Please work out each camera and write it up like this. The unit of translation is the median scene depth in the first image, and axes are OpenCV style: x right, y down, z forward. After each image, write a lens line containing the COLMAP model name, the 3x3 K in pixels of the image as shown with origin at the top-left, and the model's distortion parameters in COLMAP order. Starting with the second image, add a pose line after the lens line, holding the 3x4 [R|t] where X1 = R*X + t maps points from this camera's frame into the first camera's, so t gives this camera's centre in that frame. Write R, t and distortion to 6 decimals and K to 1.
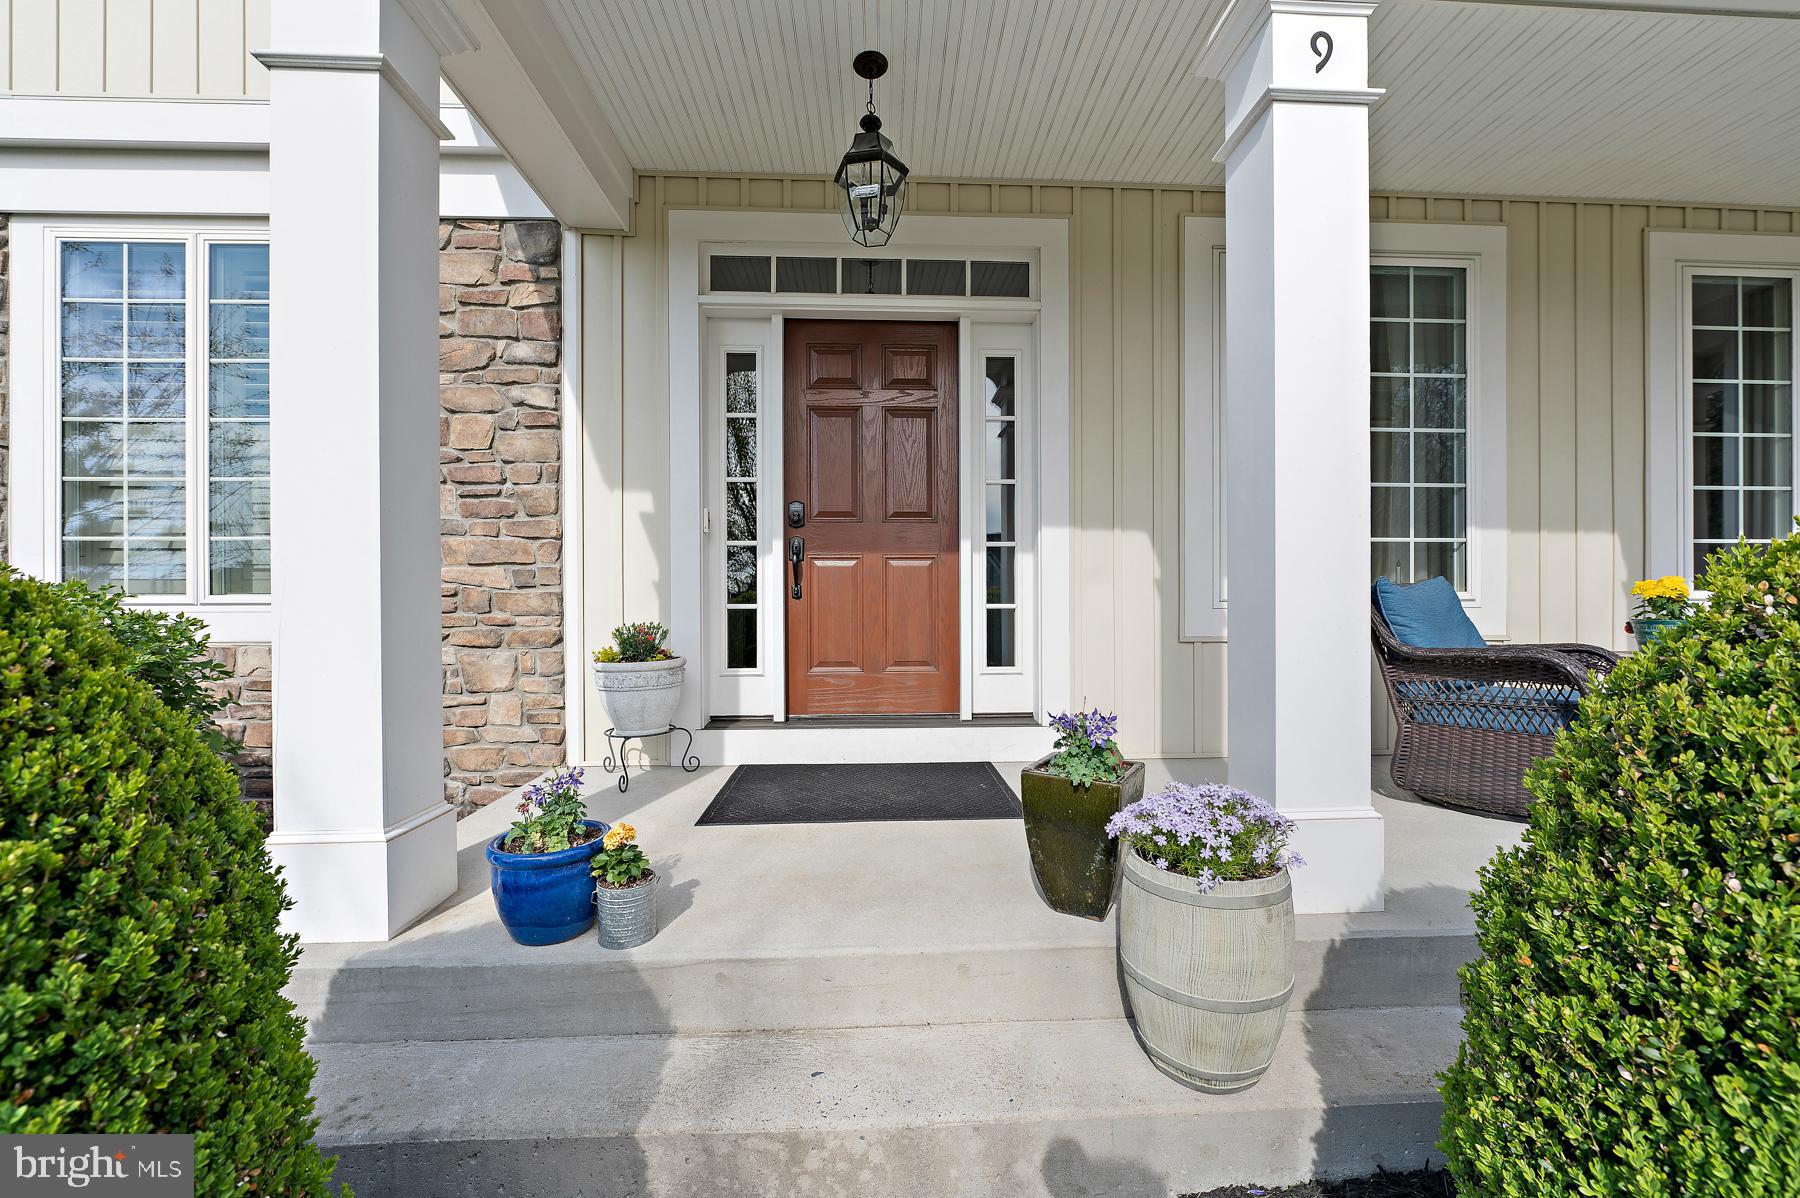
lens RADIAL K [[747.2, 0, 911.7], [0, 747.2, 593.1], [0, 0, 1]] dist [-0.002519, -0.001133]
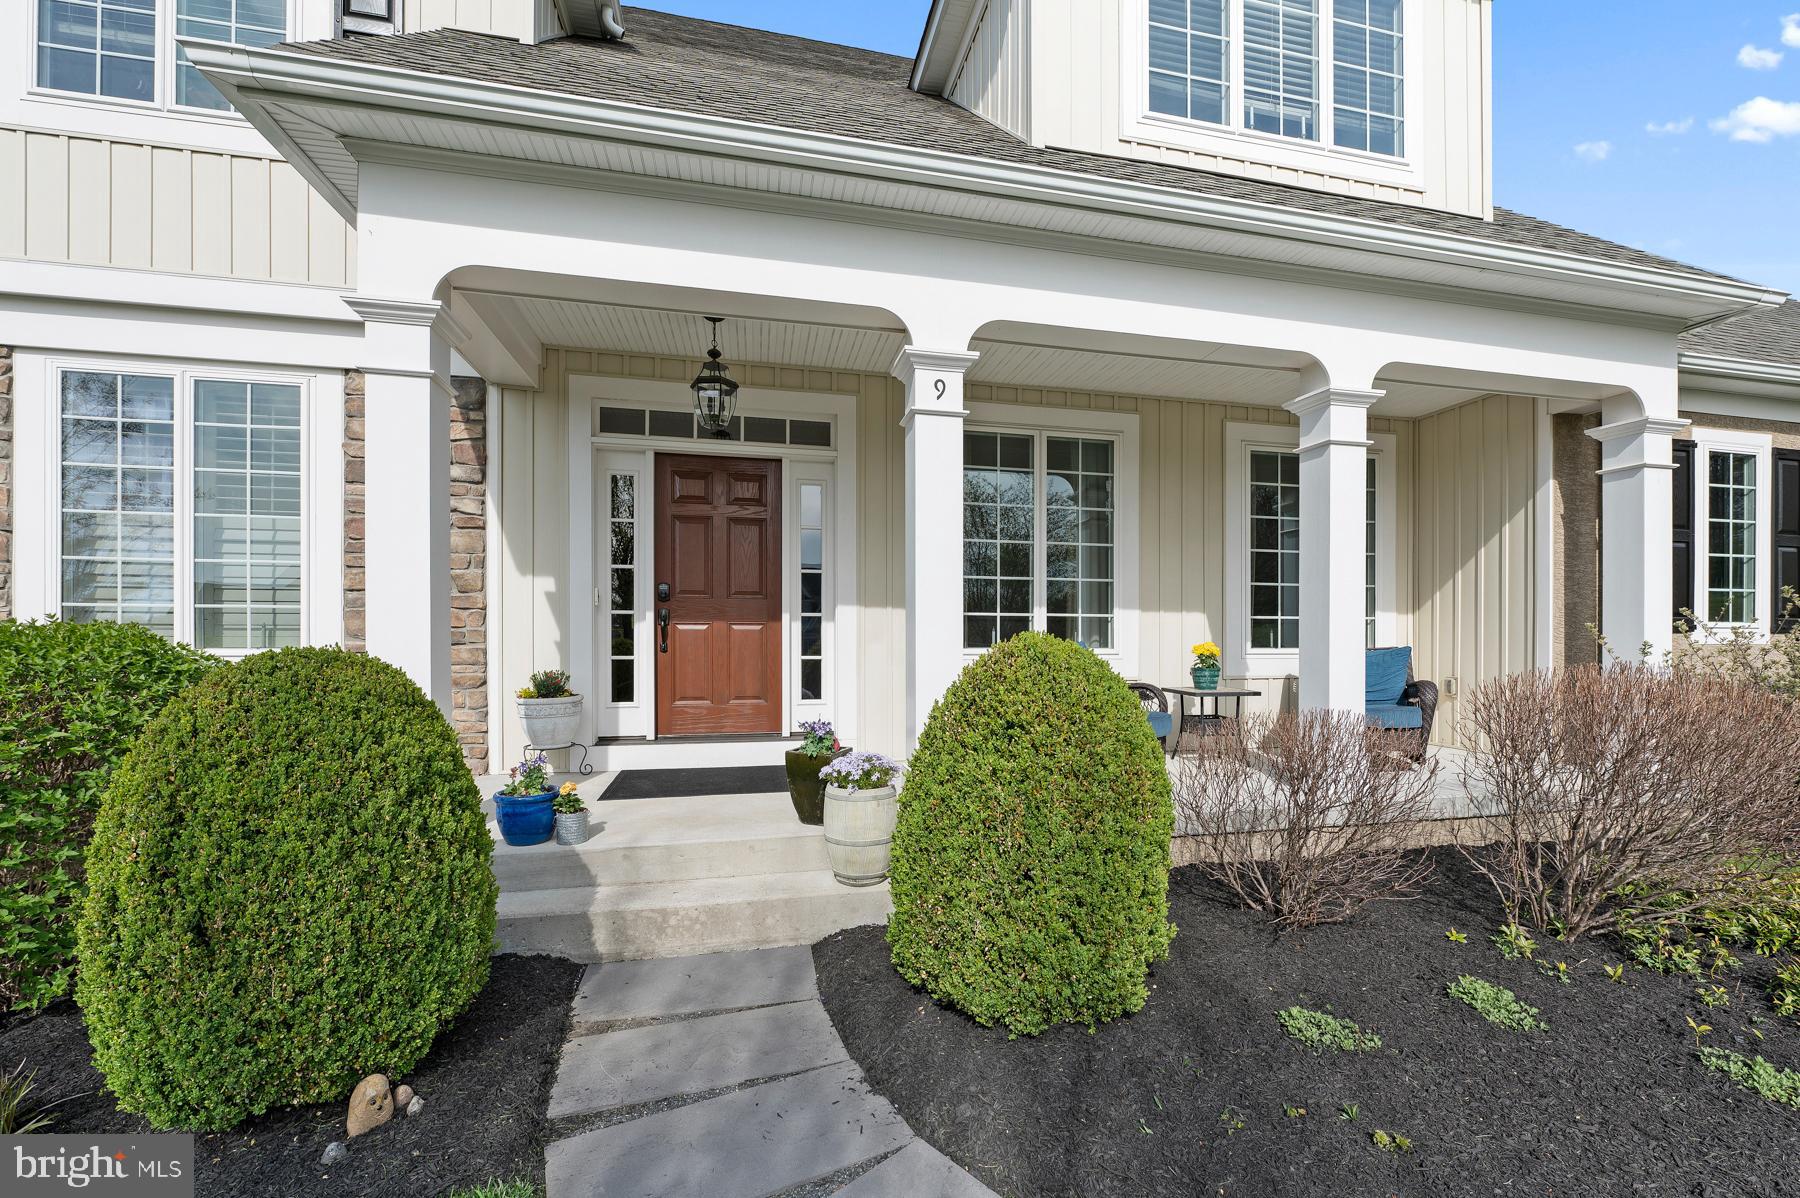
lens RADIAL K [[747.2, 0, 913.8], [0, 747.2, 645.7], [0, 0, 1]] dist [-0.002519, -0.001133]
pose [[0.984974, 0.005046, 0.172630, 0.071362], [-0.008928, 0.999724, 0.021722, -0.042682], [-0.172473, -0.022937, 0.984747, -0.497365]]
